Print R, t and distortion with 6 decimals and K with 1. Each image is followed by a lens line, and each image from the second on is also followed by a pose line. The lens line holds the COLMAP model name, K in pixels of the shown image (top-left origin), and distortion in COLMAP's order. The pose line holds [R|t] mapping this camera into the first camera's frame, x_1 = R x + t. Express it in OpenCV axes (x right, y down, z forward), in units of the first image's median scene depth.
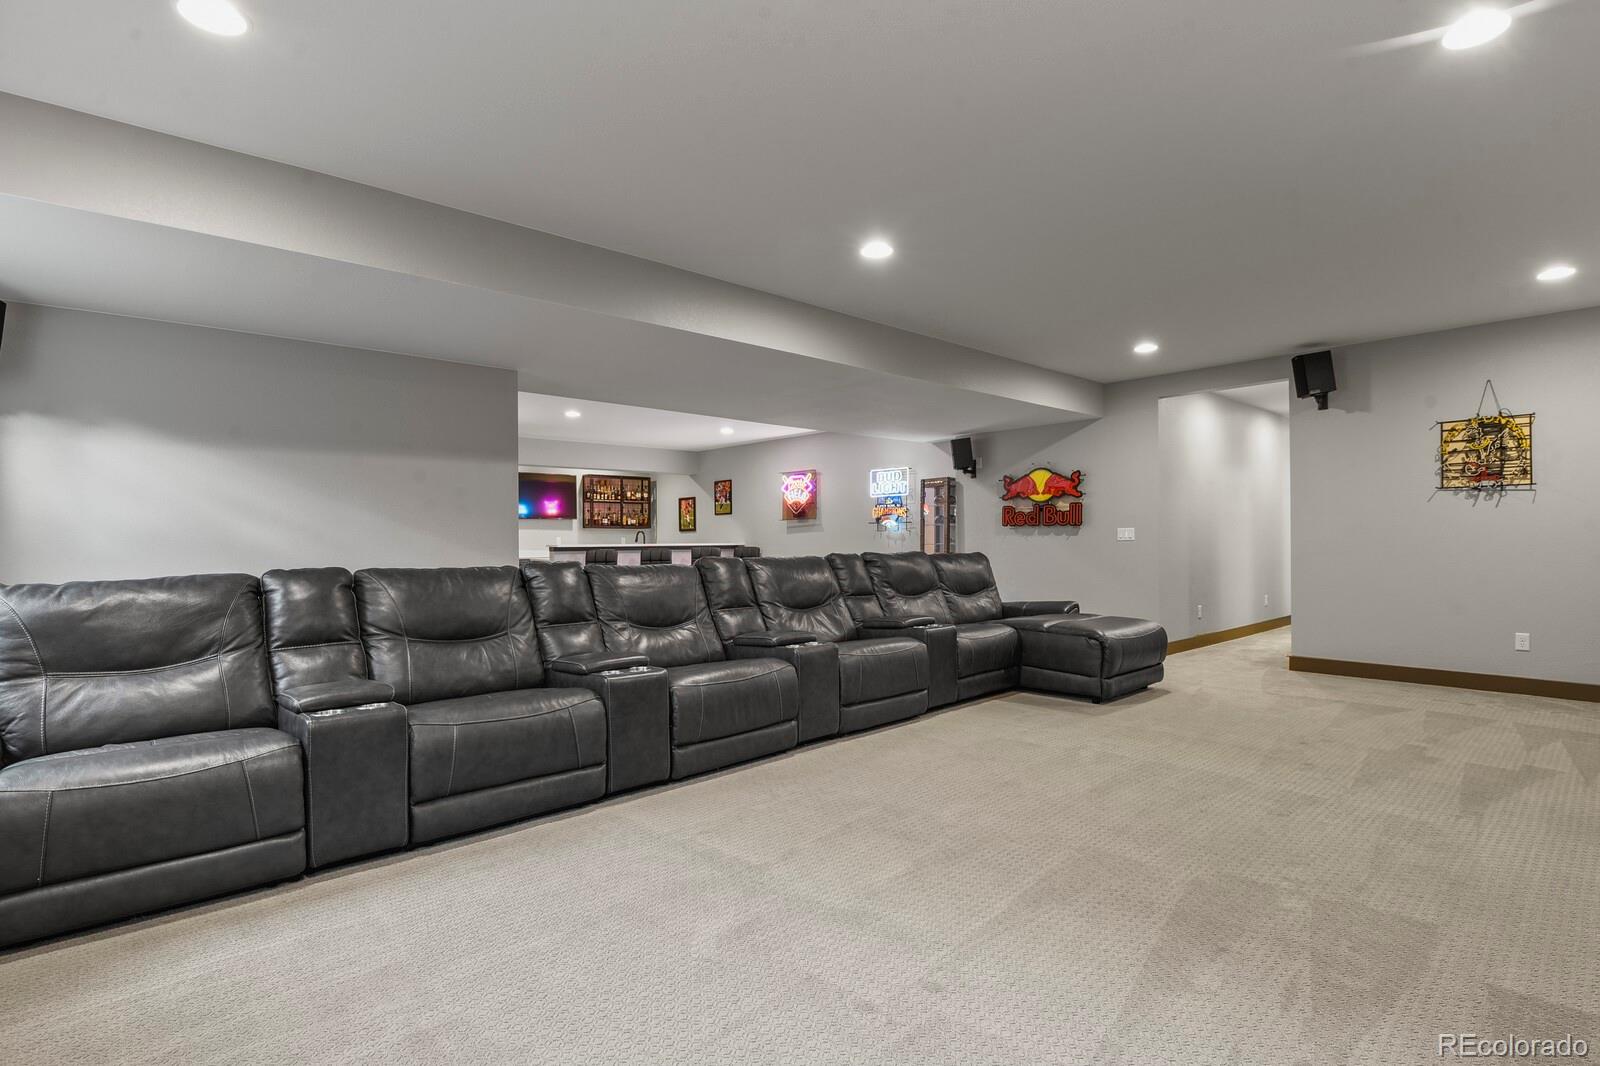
lens RADIAL K [[785.4, 0, 800.0], [0, 785.4, 533.0], [0, 0, 1]] dist [0.054410, 0.000190]
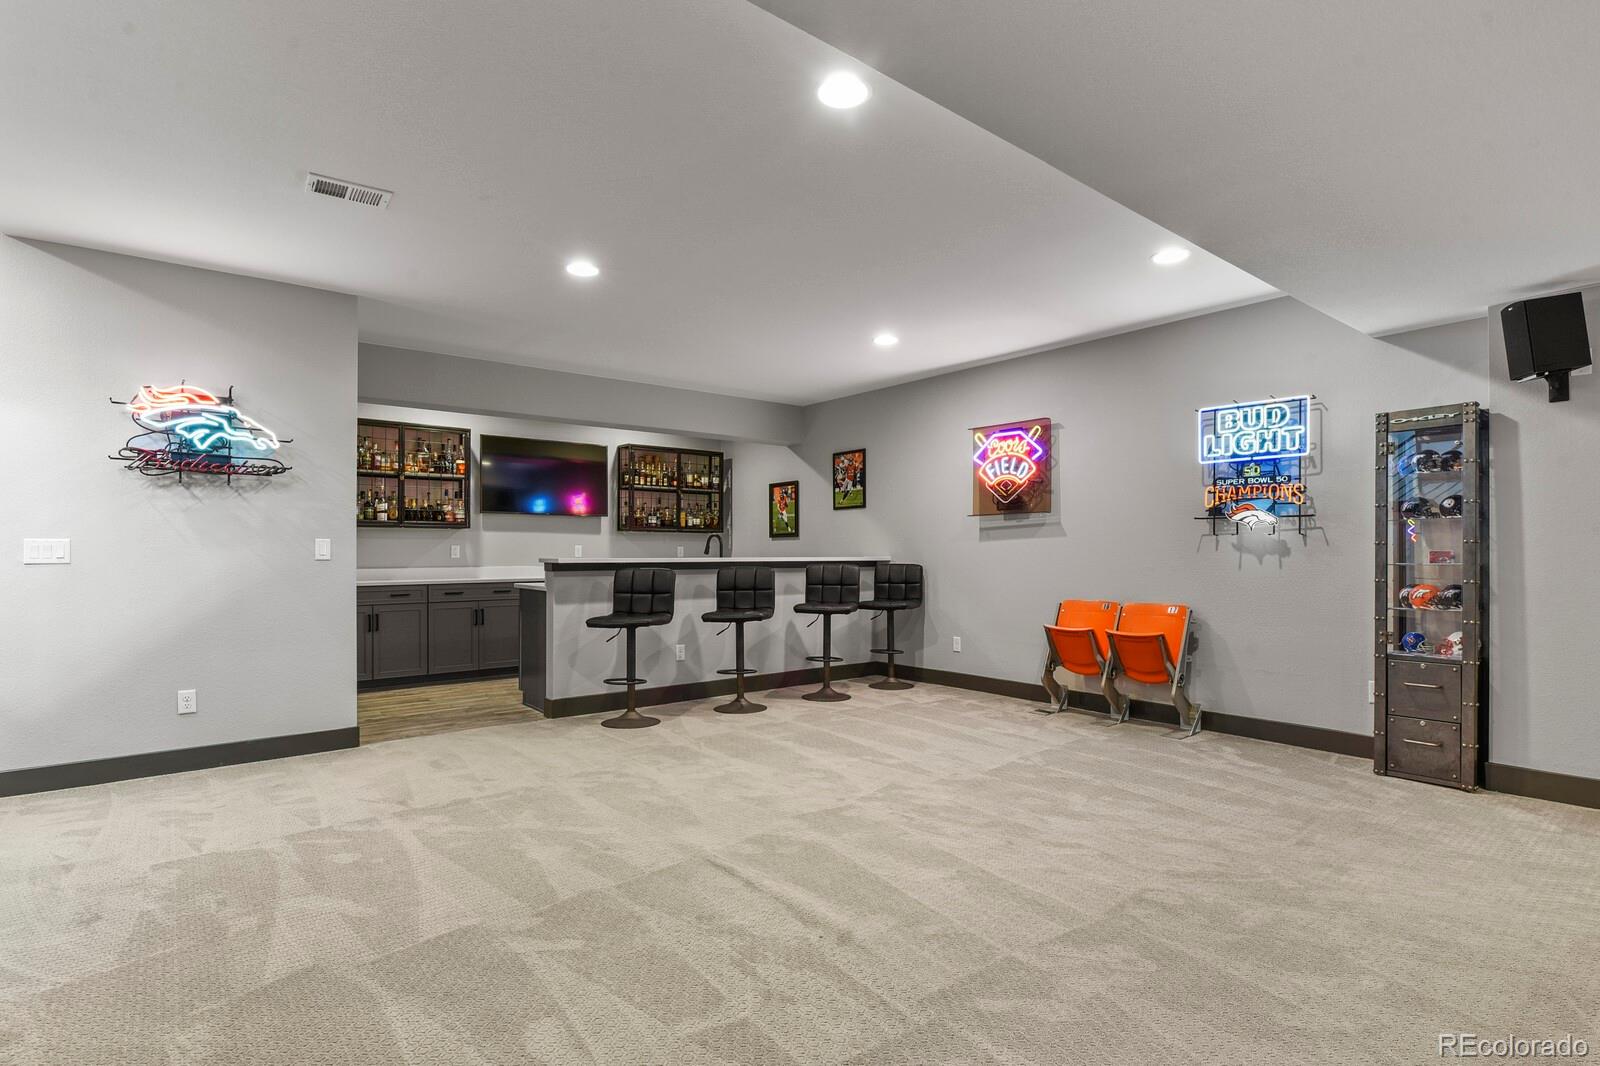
lens RADIAL K [[794.9, 0, 800.0], [0, 794.9, 533.0], [0, 0, 1]] dist [-0.000834, -0.000048]
pose [[0.998232, 0.005688, -0.059169, -0.094265], [-0.006651, 0.999848, -0.016089, 0.004366], [0.059069, 0.016454, 0.998118, 0.382459]]
